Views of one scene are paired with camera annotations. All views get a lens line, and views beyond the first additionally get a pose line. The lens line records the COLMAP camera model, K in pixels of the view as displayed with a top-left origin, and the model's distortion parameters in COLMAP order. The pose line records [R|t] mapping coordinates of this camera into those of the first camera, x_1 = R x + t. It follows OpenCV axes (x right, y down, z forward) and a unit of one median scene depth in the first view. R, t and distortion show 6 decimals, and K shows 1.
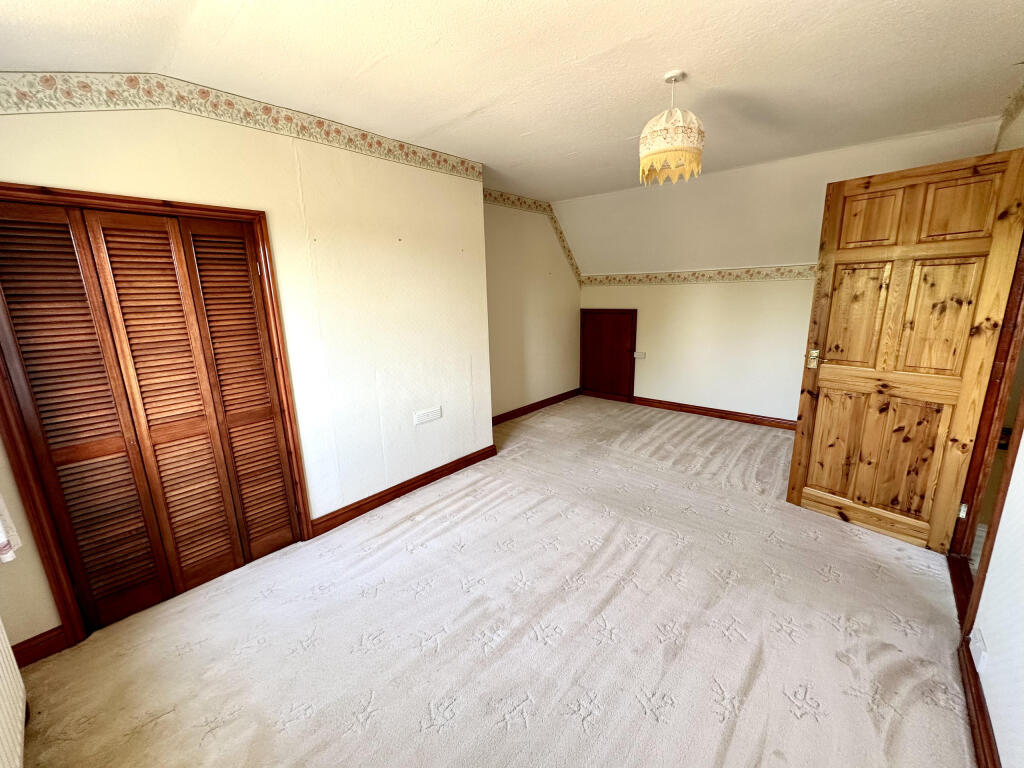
lens RADIAL K [[410.1, 0, 511.2], [0, 410.1, 383.2], [0, 0, 1]] dist [0.001278, 0.000013]
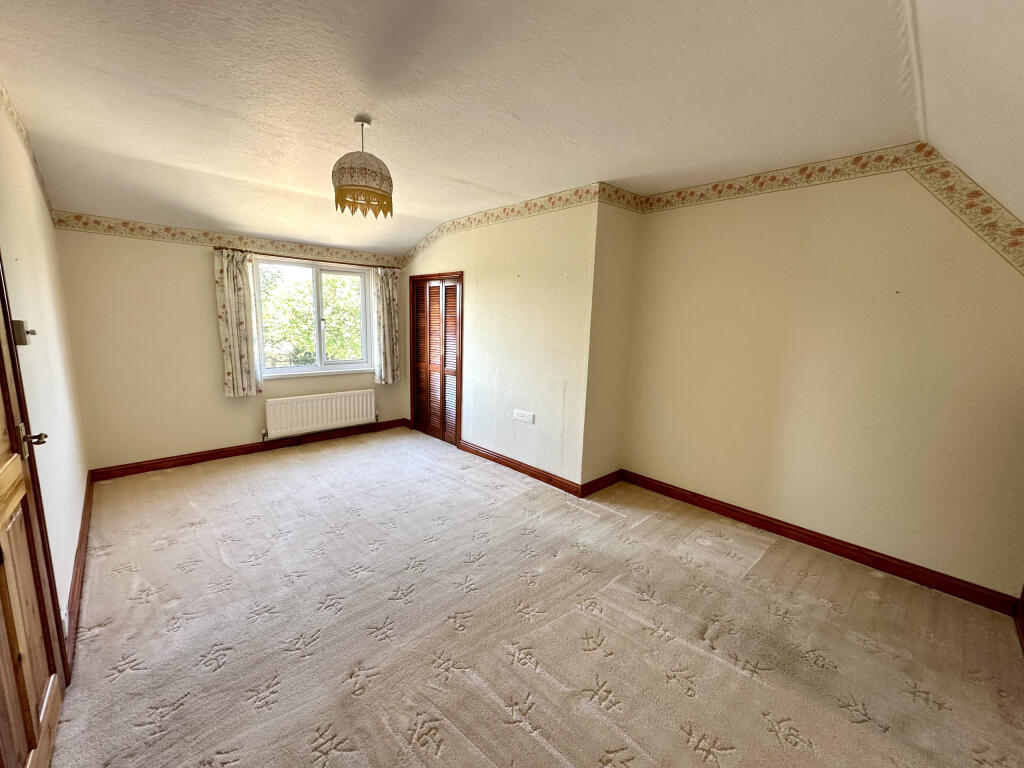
lens RADIAL K [[410.1, 0, 510.6], [0, 410.1, 382.9], [0, 0, 1]] dist [0.001278, 0.000013]
pose [[-0.075652, 0.178415, -0.981043, 1.030829], [-0.249109, 0.949283, 0.191849, -0.252622], [0.965516, 0.258900, -0.027370, 1.040532]]
